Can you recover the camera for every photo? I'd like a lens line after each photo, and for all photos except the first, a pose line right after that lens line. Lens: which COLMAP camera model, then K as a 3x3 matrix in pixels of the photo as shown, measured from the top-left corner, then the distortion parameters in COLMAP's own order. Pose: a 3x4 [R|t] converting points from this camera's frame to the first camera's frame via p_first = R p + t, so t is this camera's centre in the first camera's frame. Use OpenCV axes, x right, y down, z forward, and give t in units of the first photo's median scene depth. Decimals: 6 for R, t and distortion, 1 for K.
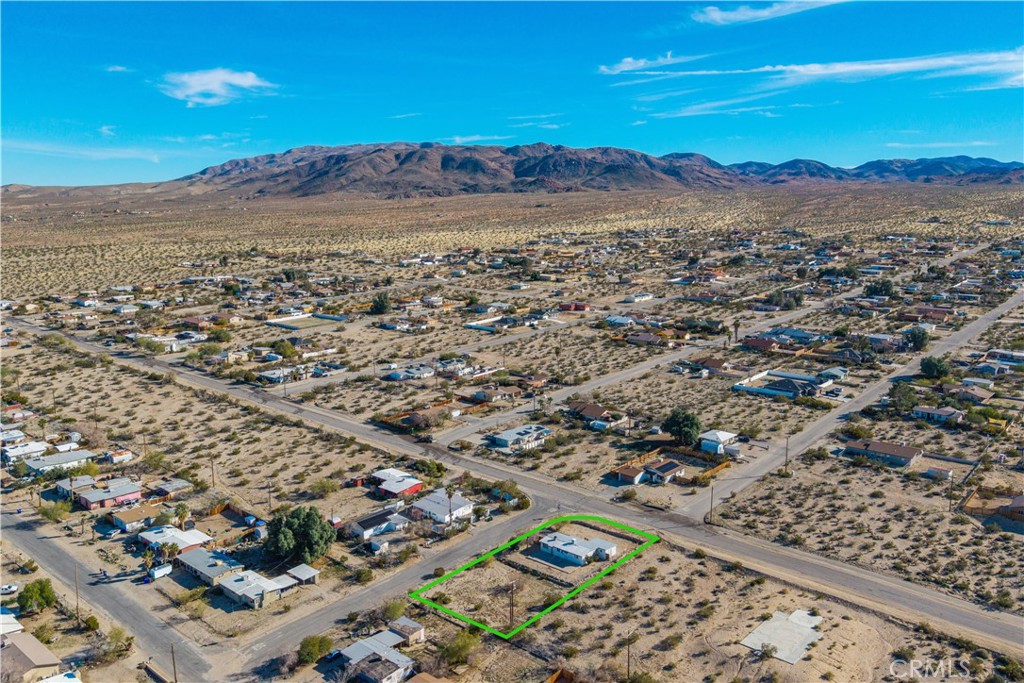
lens RADIAL K [[793.0, 0, 498.3], [0, 793.0, 337.2], [0, 0, 1]] dist [0.133492, -0.224504]
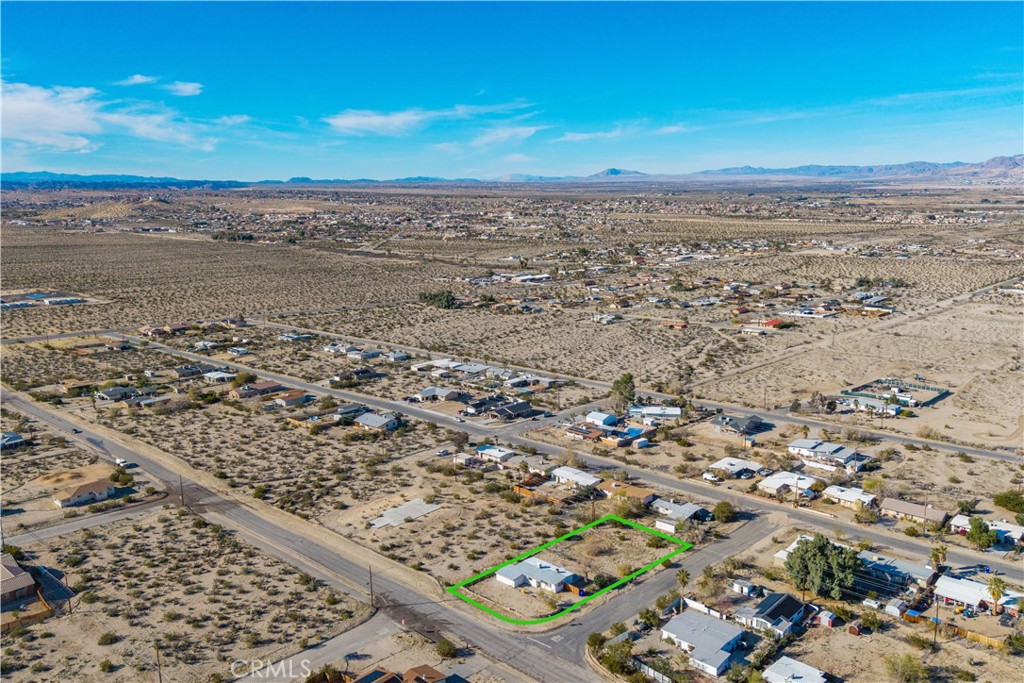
lens RADIAL K [[807.6, 0, 553.0], [0, 807.6, 341.6], [0, 0, 1]] dist [0.082064, -0.135905]
pose [[-0.999429, 0.022833, -0.024908, 0.070561], [0.012490, 0.934566, 0.355572, -0.264121], [0.031397, 0.355058, -0.934317, 1.356549]]
